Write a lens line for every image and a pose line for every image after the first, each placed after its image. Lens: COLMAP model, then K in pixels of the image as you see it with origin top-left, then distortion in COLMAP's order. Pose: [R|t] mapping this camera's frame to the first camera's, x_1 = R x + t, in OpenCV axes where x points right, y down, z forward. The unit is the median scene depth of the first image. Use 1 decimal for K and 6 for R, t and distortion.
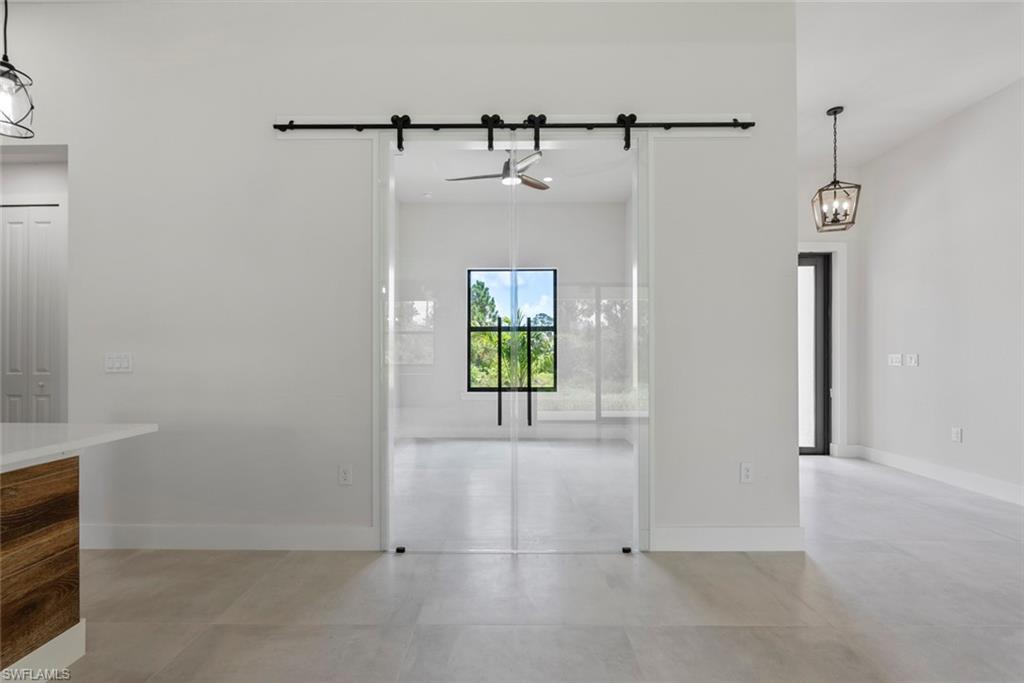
lens RADIAL K [[458.9, 0, 507.0], [0, 458.9, 352.2], [0, 0, 1]] dist [-0.000896, -0.000332]
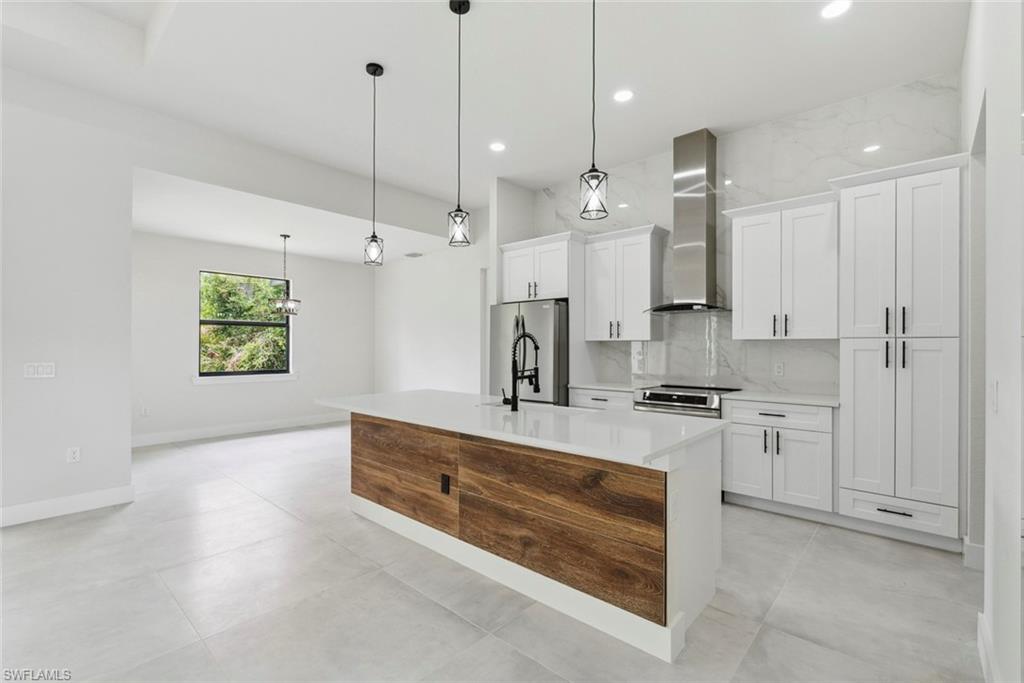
lens RADIAL K [[456.2, 0, 507.4], [0, 456.2, 345.2], [0, 0, 1]] dist [-0.000682, 0.000342]
pose [[-0.666687, -0.002026, -0.745335, 0.049381], [0.000401, 0.999995, -0.003077, -0.030533], [0.745338, -0.002351, -0.666683, 0.646518]]
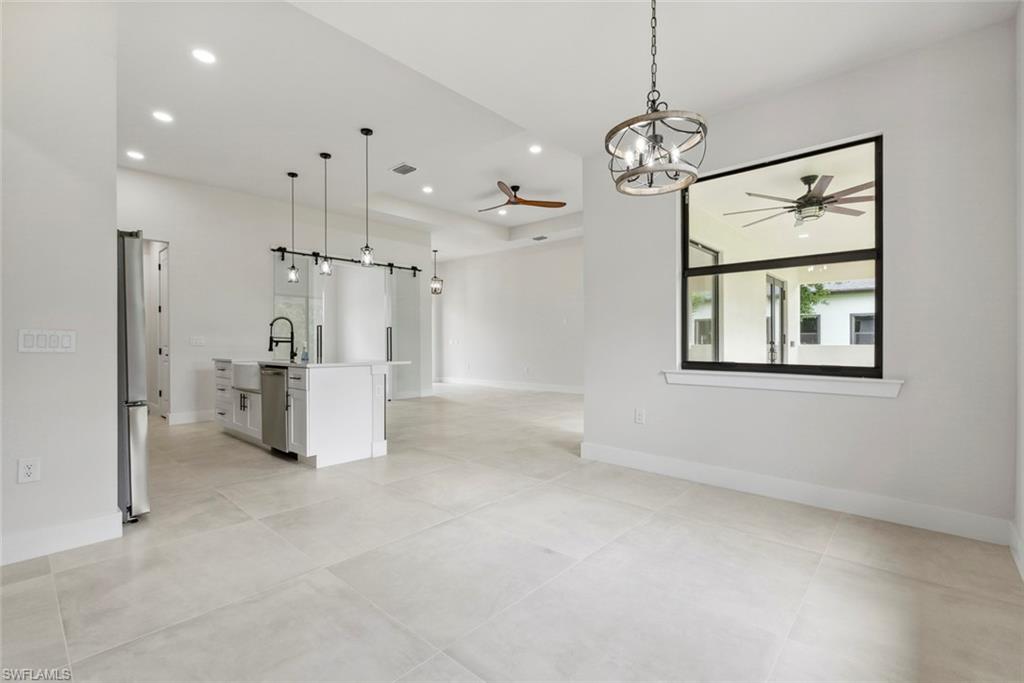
lens RADIAL K [[456.3, 0, 507.0], [0, 456.3, 340.0], [0, 0, 1]] dist [-0.000405, 0.000108]
pose [[0.666396, 0.002425, 0.745594, -1.066642], [0.001461, 0.999989, -0.004557, 0.021942], [-0.745597, 0.004126, 0.666384, -1.175720]]
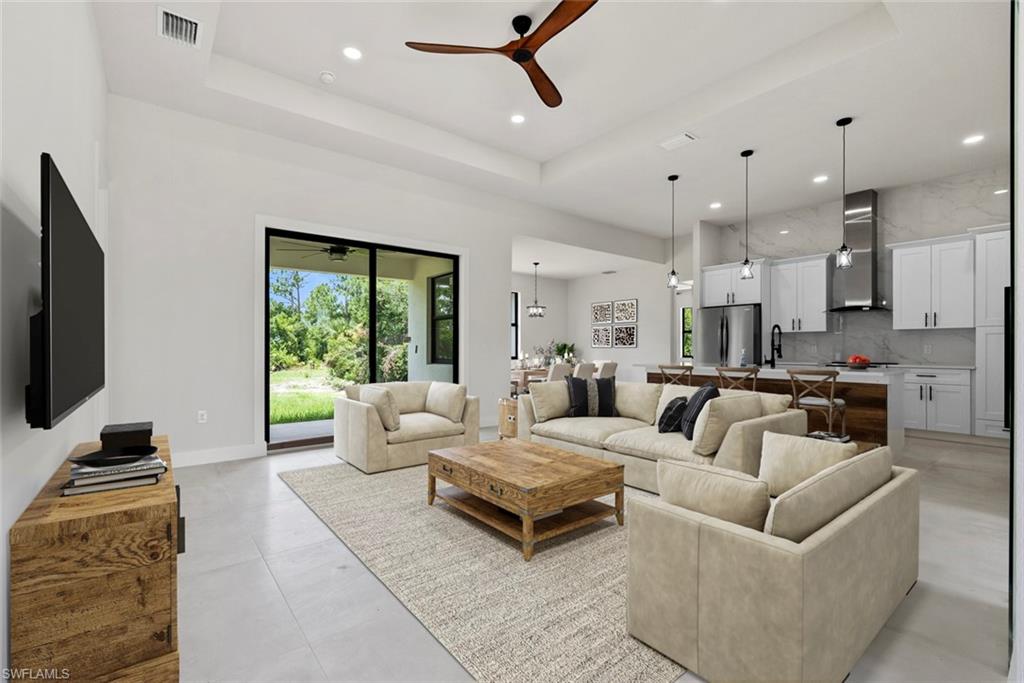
lens RADIAL K [[453.7, 0, 507.6], [0, 453.7, 346.7], [0, 0, 1]] dist [0.000323, 0.000136]
pose [[-0.779681, -0.001681, -0.626174, 0.935267], [0.001383, 0.999989, -0.004407, 0.016893], [0.626175, -0.004302, -0.779671, 0.722462]]
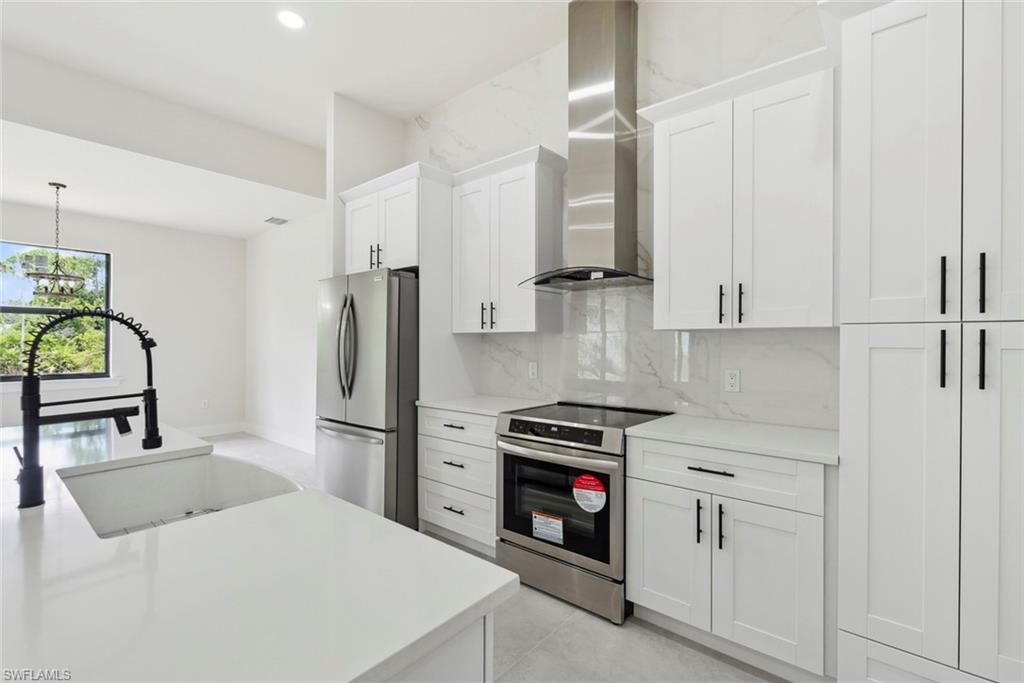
lens RADIAL K [[461.7, 0, 504.1], [0, 461.7, 340.9], [0, 0, 1]] dist [0.000880, 0.000086]
pose [[-0.648033, -0.001239, -0.761611, -0.459743], [0.000633, 0.999997, -0.002165, -0.030274], [0.761612, -0.001885, -0.648031, 0.583842]]
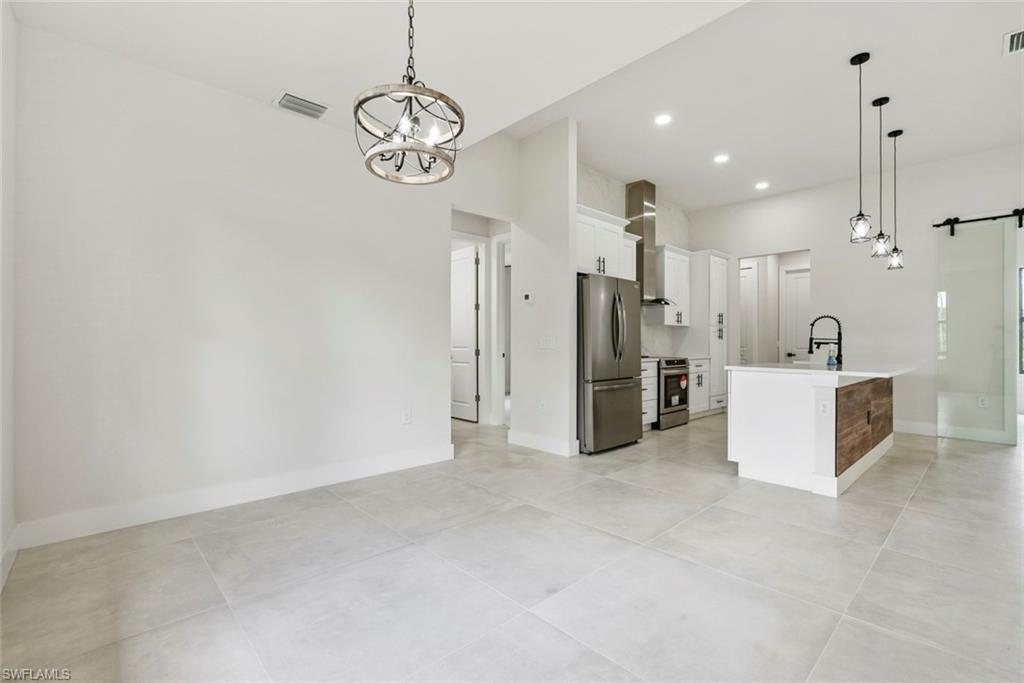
lens RADIAL K [[454.8, 0, 508.5], [0, 454.8, 339.7], [0, 0, 1]] dist [-0.000533, -0.000194]
pose [[0.689269, -0.001513, -0.724504, -0.239434], [-0.003671, 0.999978, -0.005581, 0.019945], [0.724496, 0.006507, 0.689248, -1.202347]]
